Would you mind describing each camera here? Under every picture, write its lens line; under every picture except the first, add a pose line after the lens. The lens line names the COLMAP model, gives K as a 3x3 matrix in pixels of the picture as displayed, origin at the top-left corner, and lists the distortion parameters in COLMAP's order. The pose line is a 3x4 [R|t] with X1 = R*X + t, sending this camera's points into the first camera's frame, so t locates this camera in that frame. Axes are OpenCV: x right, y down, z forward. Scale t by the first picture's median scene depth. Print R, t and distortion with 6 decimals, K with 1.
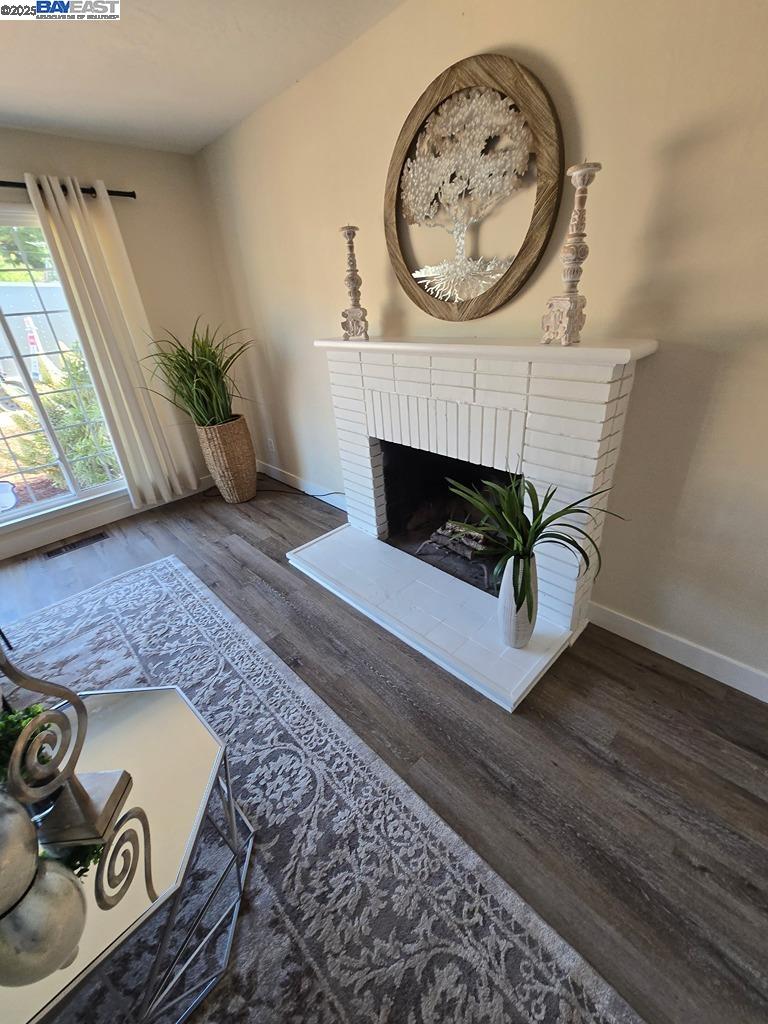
lens RADIAL K [[418.8, 0, 384.0], [0, 418.8, 512.0], [0, 0, 1]] dist [-0.000725, -0.000058]
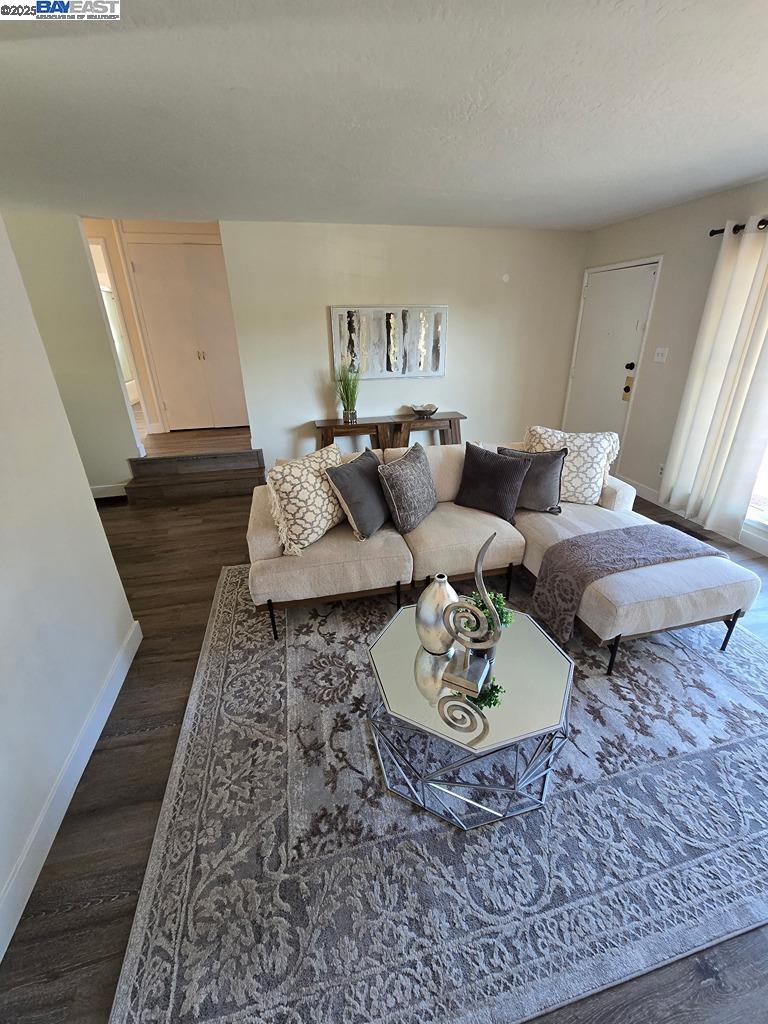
lens RADIAL K [[418.8, 0, 384.0], [0, 418.8, 512.0], [0, 0, 1]] dist [-0.000725, -0.000058]
pose [[-0.510417, 0.421670, -0.749446, 0.250381], [-0.348141, 0.695578, 0.628466, -0.397922], [0.786303, 0.581693, -0.208234, 0.530061]]
